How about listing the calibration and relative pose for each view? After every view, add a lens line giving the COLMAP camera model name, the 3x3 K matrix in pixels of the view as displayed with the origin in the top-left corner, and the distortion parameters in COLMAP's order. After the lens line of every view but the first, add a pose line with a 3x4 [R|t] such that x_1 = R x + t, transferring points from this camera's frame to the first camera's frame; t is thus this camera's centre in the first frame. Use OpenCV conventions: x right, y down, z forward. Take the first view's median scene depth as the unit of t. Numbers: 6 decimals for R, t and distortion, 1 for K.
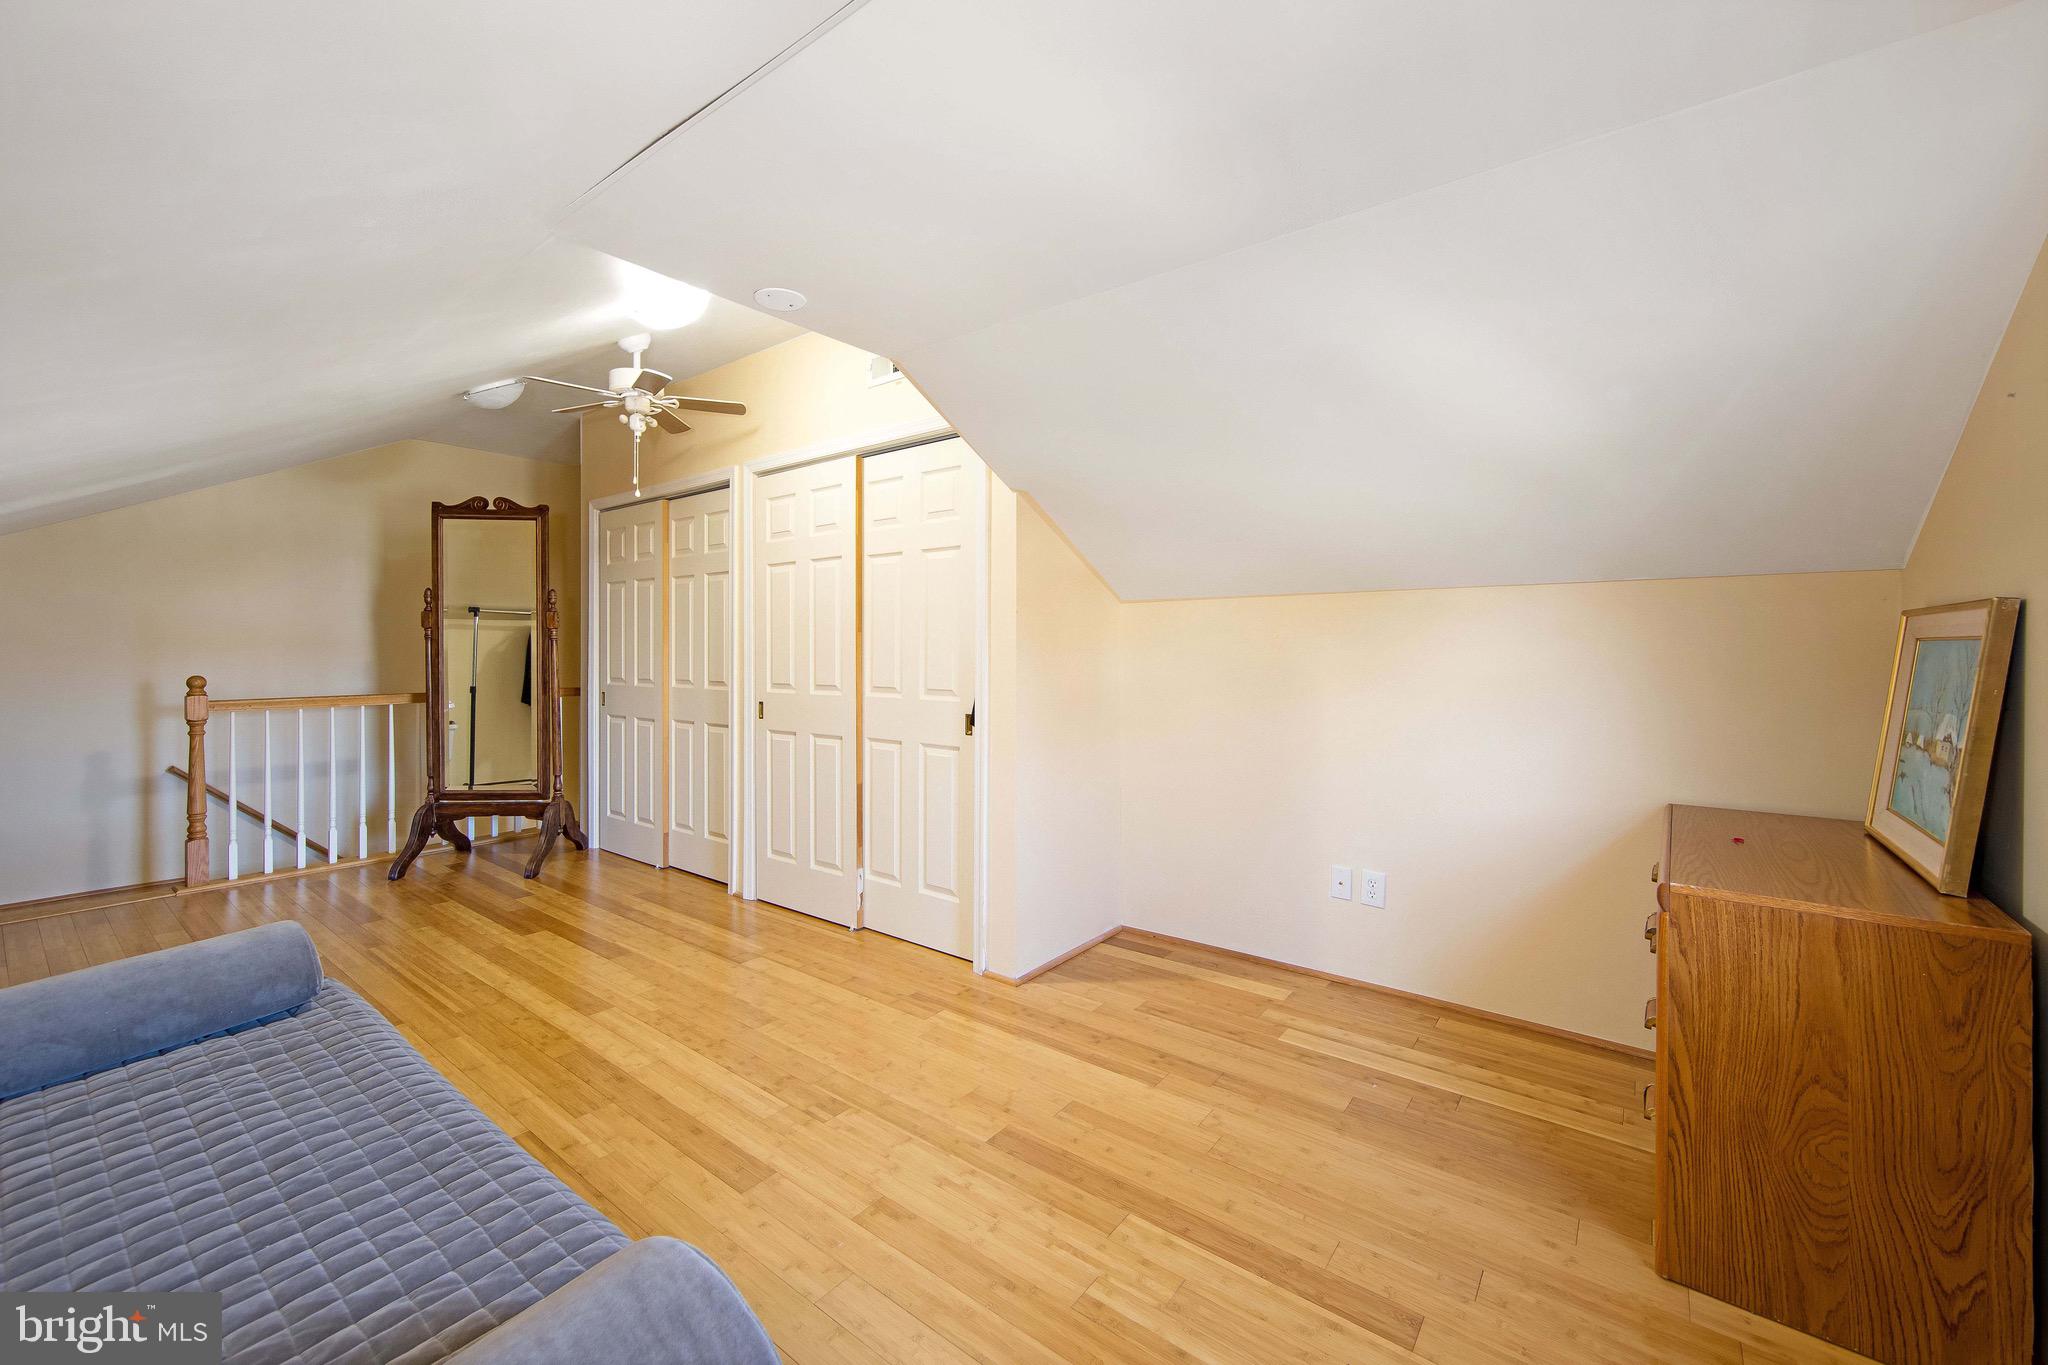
lens RADIAL K [[809.5, 0, 1024.8], [0, 809.5, 662.8], [0, 0, 1]] dist [0.002170, 0.000384]
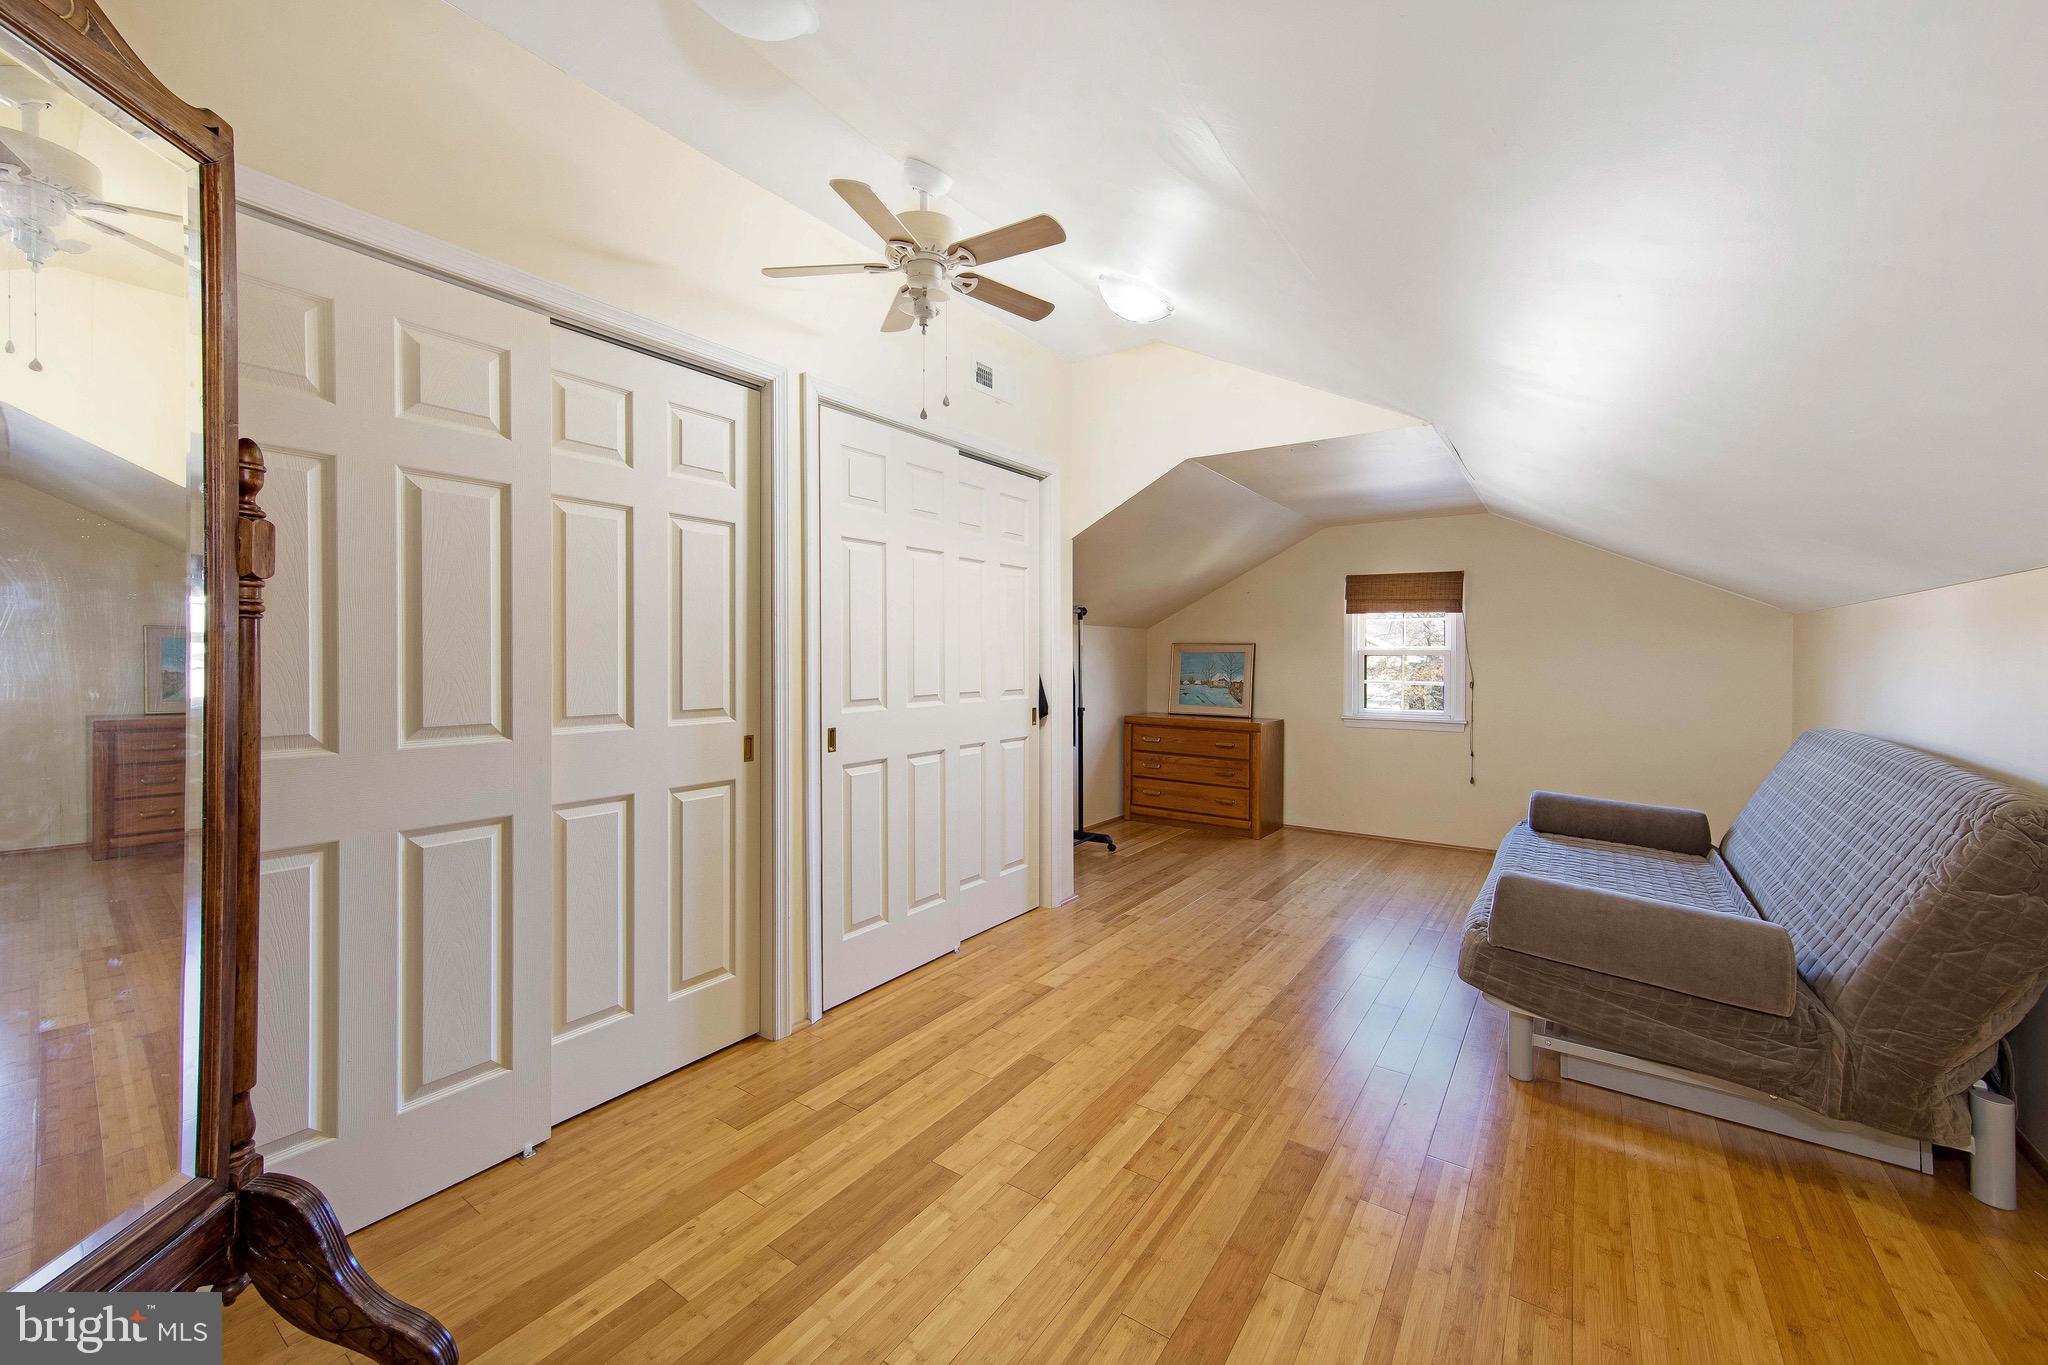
lens RADIAL K [[739.2, 0, 1025.6], [0, 739.2, 664.2], [0, 0, 1]] dist [0.000397, 0.000016]
pose [[-0.006055, -0.007586, 0.999953, -1.317265], [0.016920, 0.999827, 0.007687, -0.013622], [-0.999839, 0.016966, -0.005926, 1.124833]]
